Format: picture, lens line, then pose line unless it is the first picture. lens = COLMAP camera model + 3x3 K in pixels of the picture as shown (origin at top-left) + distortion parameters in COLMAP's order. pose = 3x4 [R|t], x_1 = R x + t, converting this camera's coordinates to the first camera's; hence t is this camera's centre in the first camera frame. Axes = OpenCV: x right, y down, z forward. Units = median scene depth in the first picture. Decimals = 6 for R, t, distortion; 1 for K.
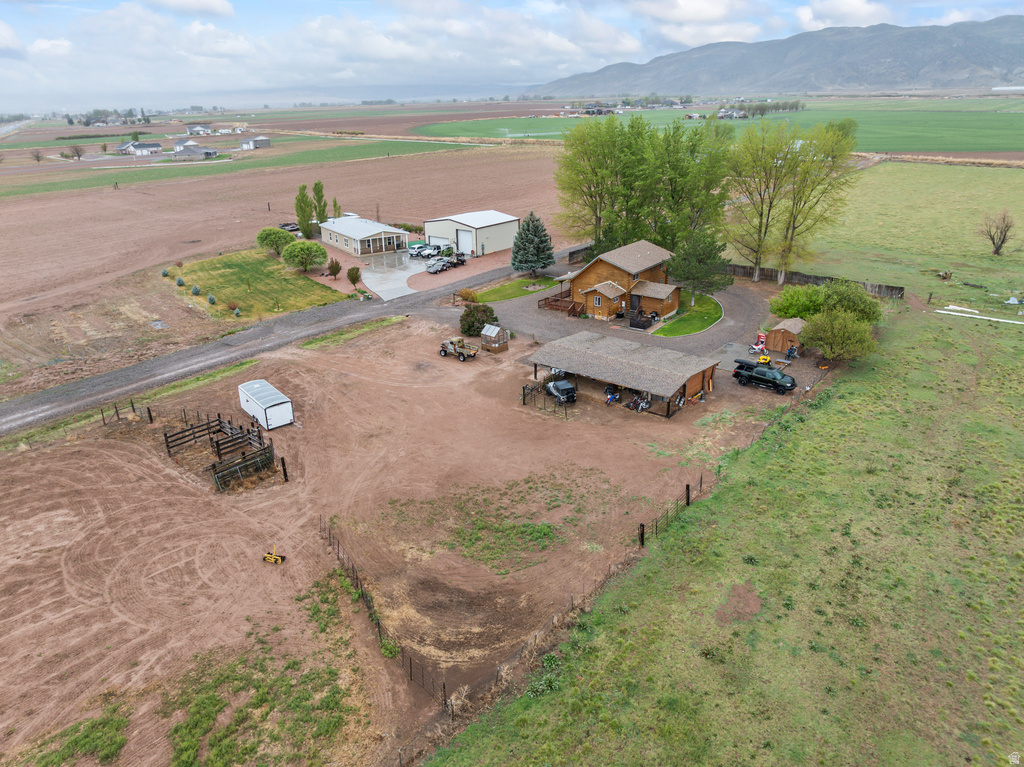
lens RADIAL K [[720.8, 0, 516.7], [0, 720.8, 379.6], [0, 0, 1]] dist [-0.043478, 0.009840]
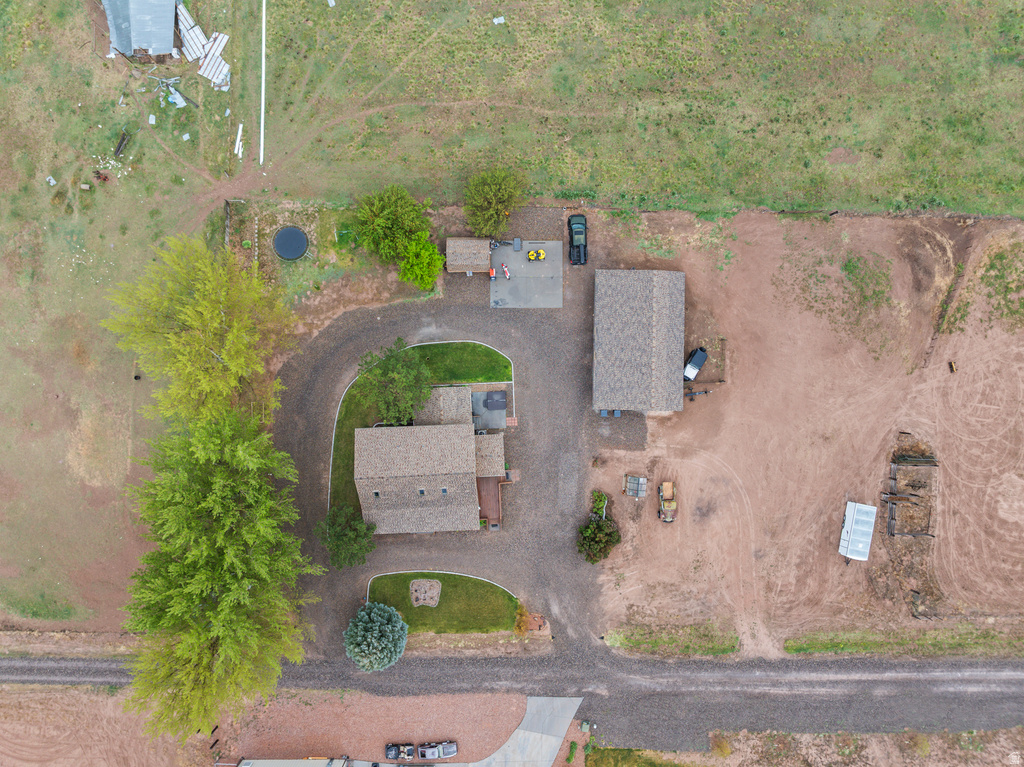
lens RADIAL K [[720.8, 0, 516.7], [0, 720.8, 379.6], [0, 0, 1]] dist [-0.043478, 0.009840]
pose [[-0.615555, -0.787735, 0.023769, 0.149989], [0.285222, -0.194561, 0.938506, -0.926668], [-0.734670, 0.584482, 0.344442, 0.614143]]
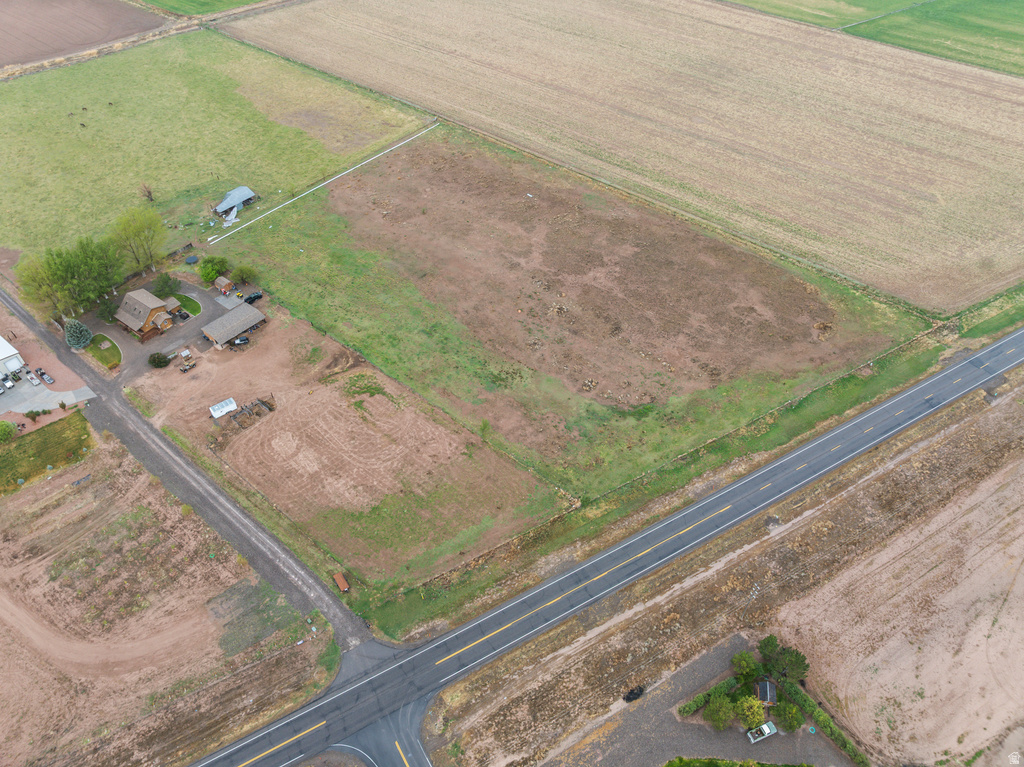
lens RADIAL K [[720.8, 0, 516.7], [0, 720.8, 379.6], [0, 0, 1]] dist [-0.043478, 0.009840]
pose [[0.016387, -0.698542, 0.715382, -1.692207], [0.373710, 0.667903, 0.643620, -1.068800], [-0.927401, 0.256798, 0.271997, -0.678085]]
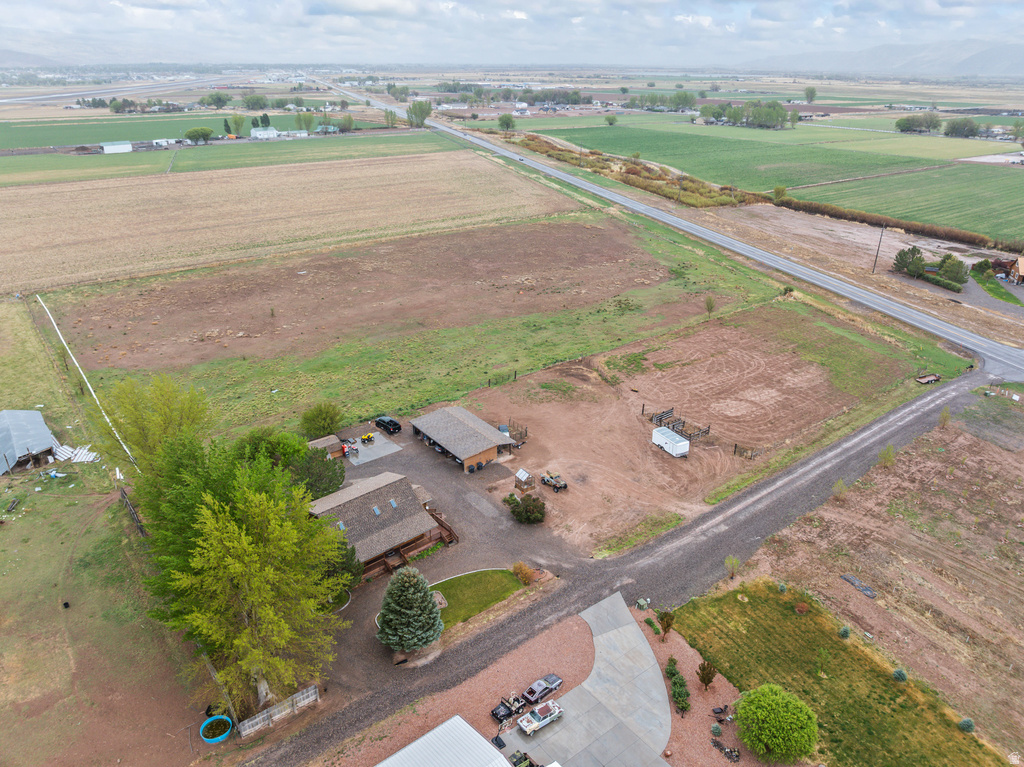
lens RADIAL K [[720.8, 0, 516.7], [0, 720.8, 379.6], [0, 0, 1]] dist [-0.043478, 0.009840]
pose [[-0.973699, -0.082967, 0.212196, -0.247740], [0.093001, 0.705487, 0.702595, -0.983045], [-0.207994, 0.703850, -0.679216, 1.574053]]
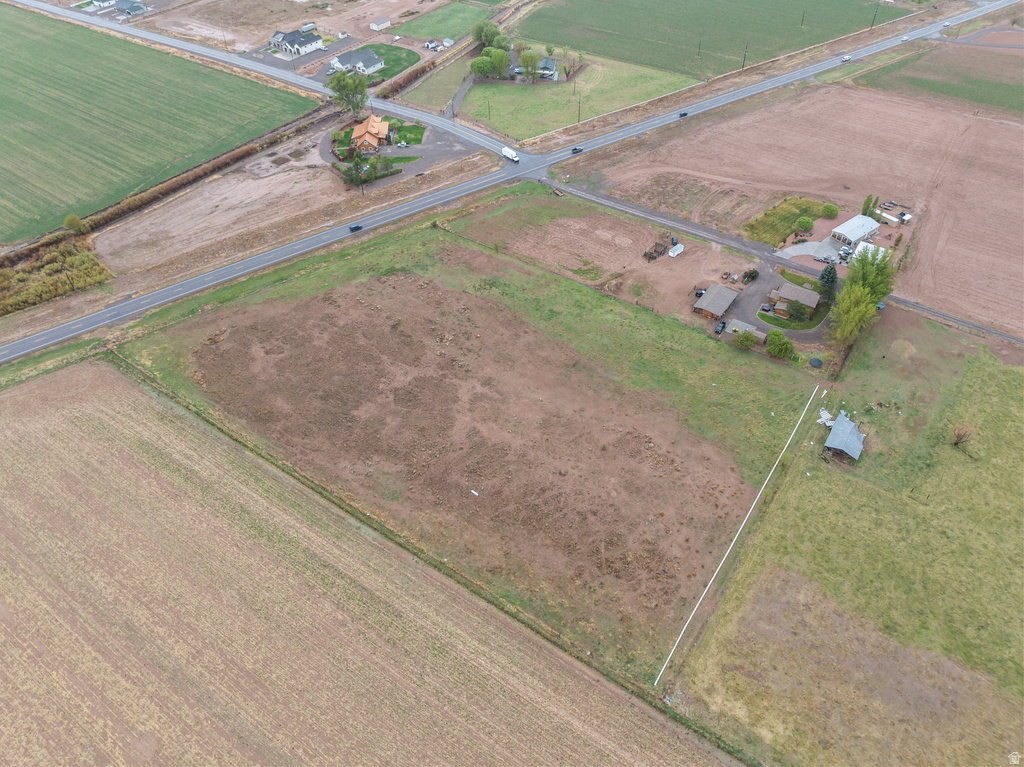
lens RADIAL K [[720.8, 0, 516.7], [0, 720.8, 379.6], [0, 0, 1]] dist [-0.043478, 0.009840]
pose [[0.065665, 0.708384, -0.702766, 2.277463], [-0.356012, 0.674568, 0.646695, -1.360318], [0.932171, 0.207728, 0.296489, -0.724318]]
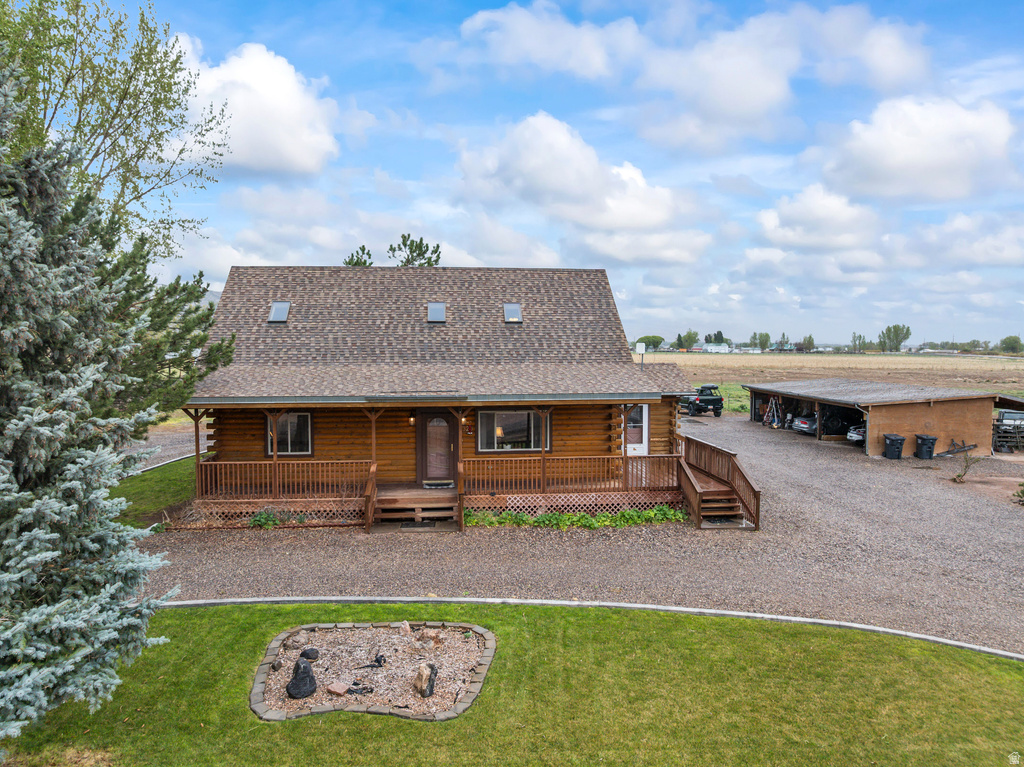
lens RADIAL K [[720.8, 0, 516.7], [0, 720.8, 379.6], [0, 0, 1]] dist [-0.043478, 0.009840]
pose [[-0.659164, -0.024083, 0.751614, -0.075732], [0.281475, 0.918930, 0.276297, -0.221287], [-0.697334, 0.393686, -0.598946, 1.212679]]
